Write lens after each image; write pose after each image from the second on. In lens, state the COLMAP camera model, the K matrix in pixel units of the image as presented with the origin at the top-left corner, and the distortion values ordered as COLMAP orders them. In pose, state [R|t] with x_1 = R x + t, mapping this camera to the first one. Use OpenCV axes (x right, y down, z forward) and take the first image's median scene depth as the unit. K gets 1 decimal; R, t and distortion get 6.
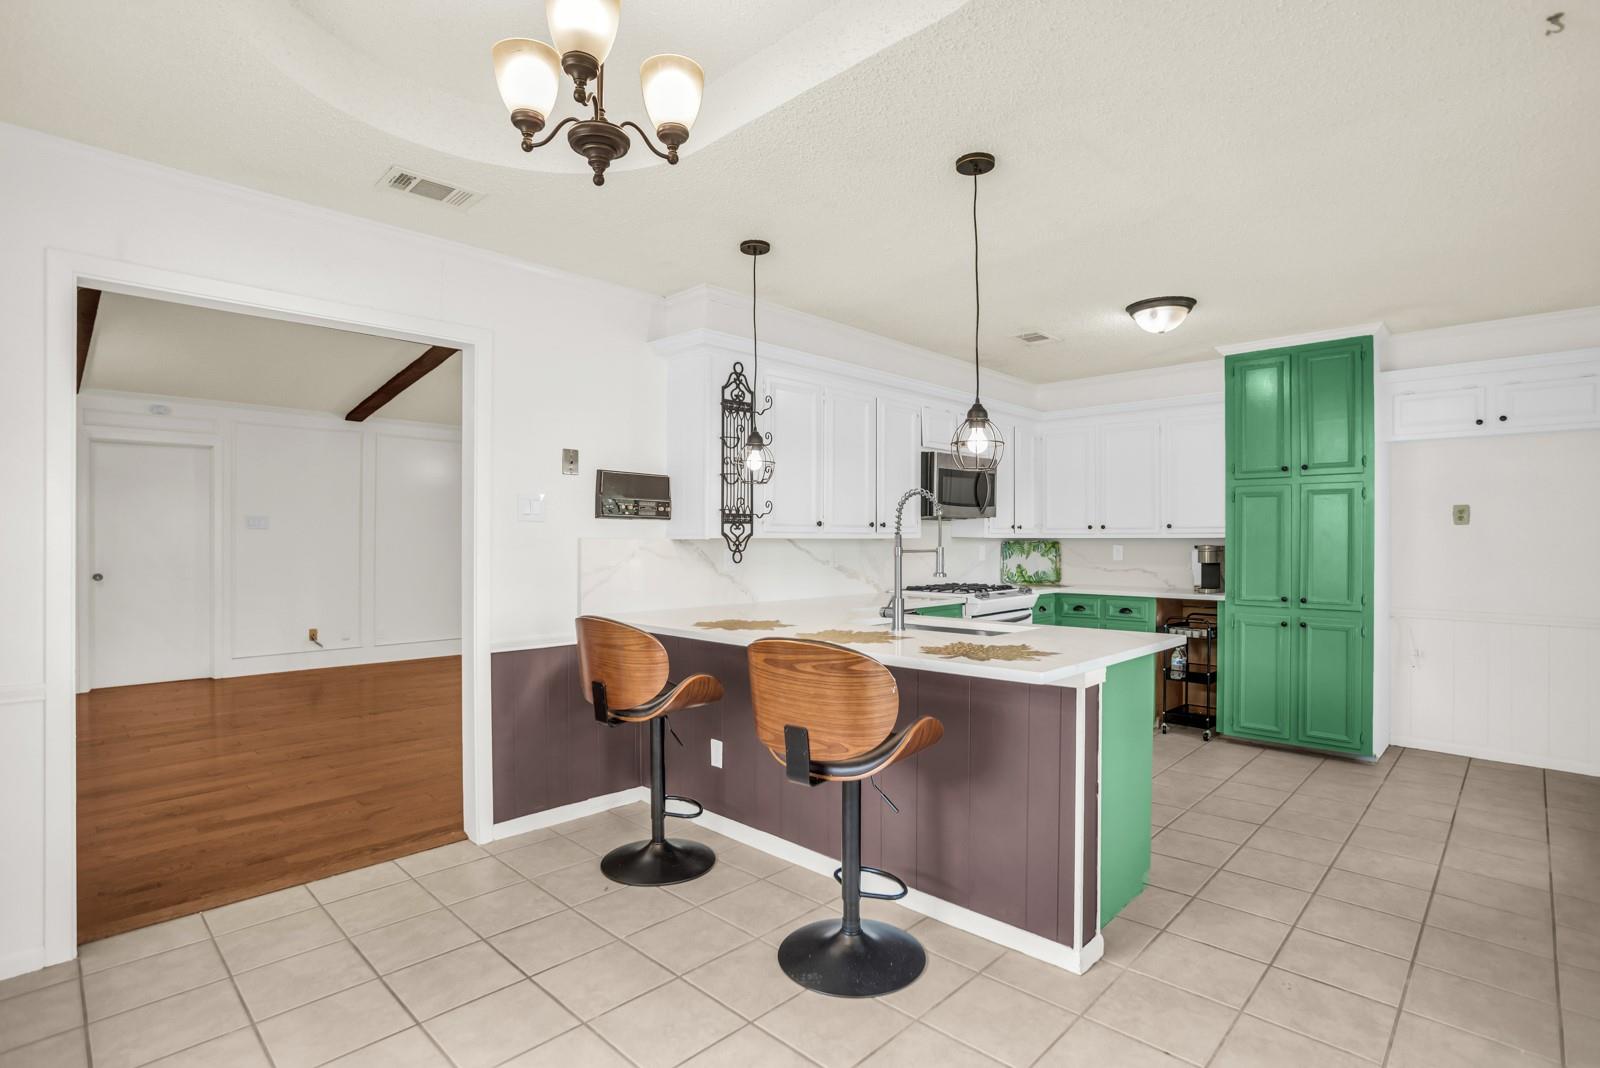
lens RADIAL K [[770.4, 0, 798.1], [0, 770.4, 541.5], [0, 0, 1]] dist [-0.000343, 0.000009]
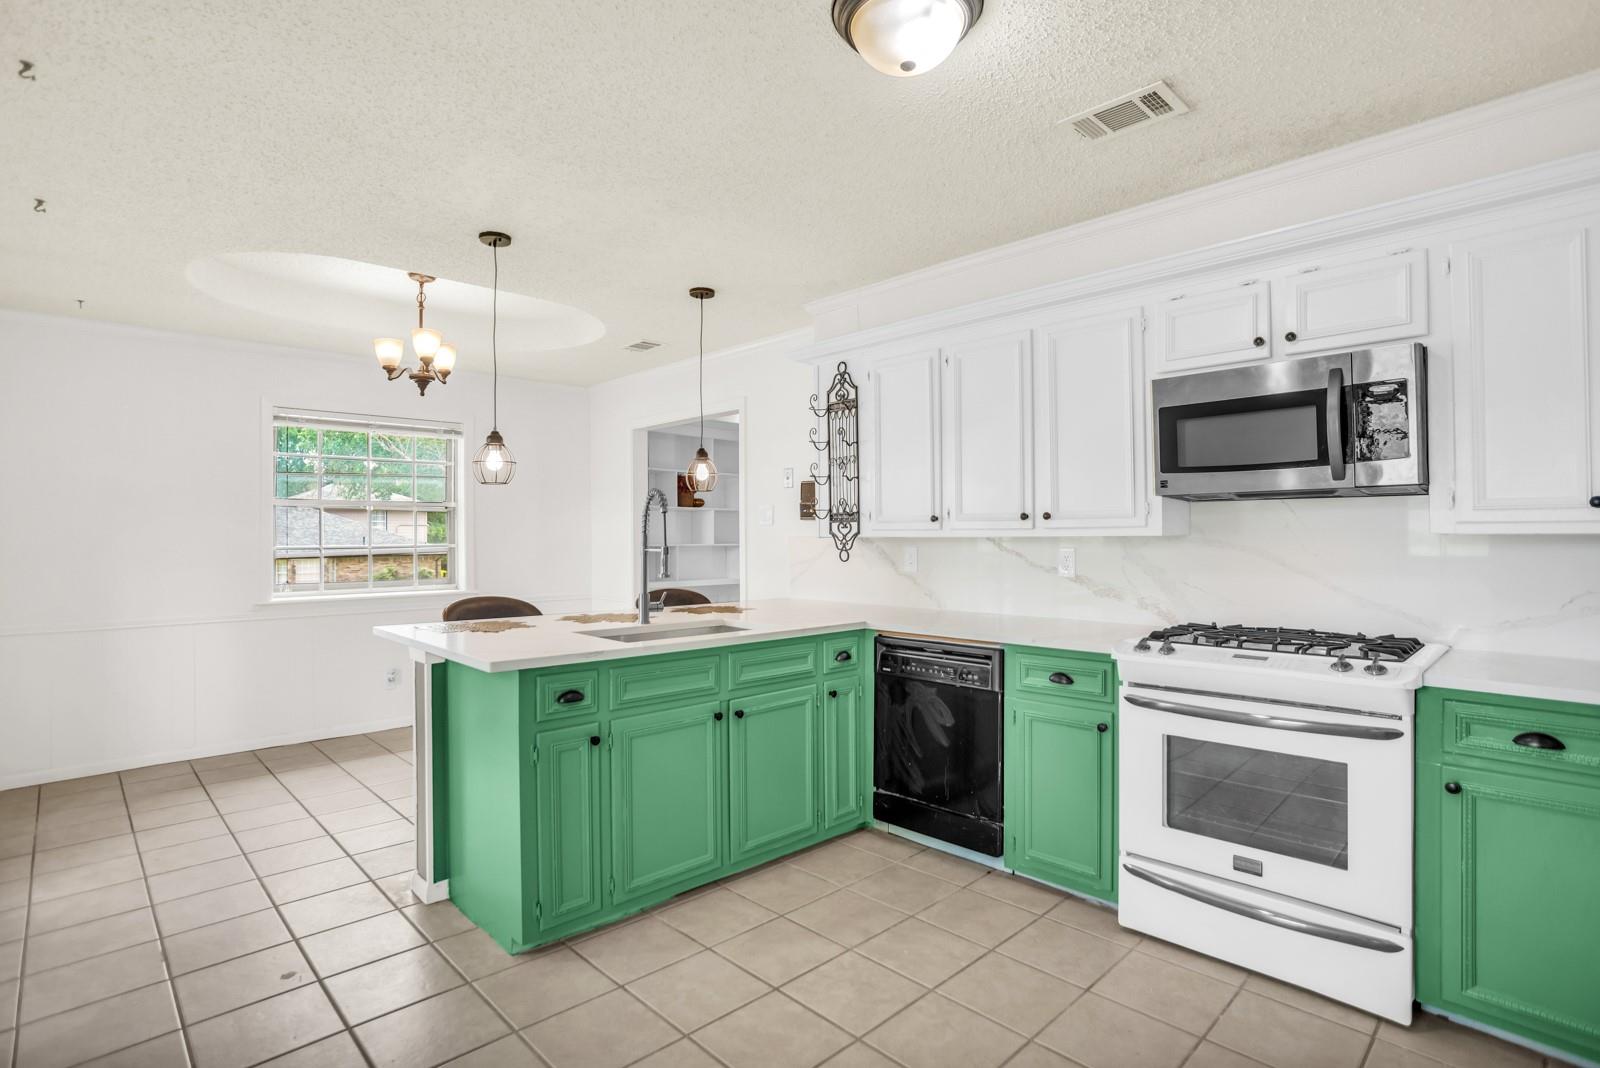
lens RADIAL K [[770.4, 0, 798.1], [0, 770.4, 532.3], [0, 0, 1]] dist [-0.000343, 0.000009]
pose [[-0.026262, 0.002027, -0.999653, 0.919673], [0.006861, 0.999975, 0.001848, -0.012454], [0.999632, -0.006810, -0.026275, 0.957342]]
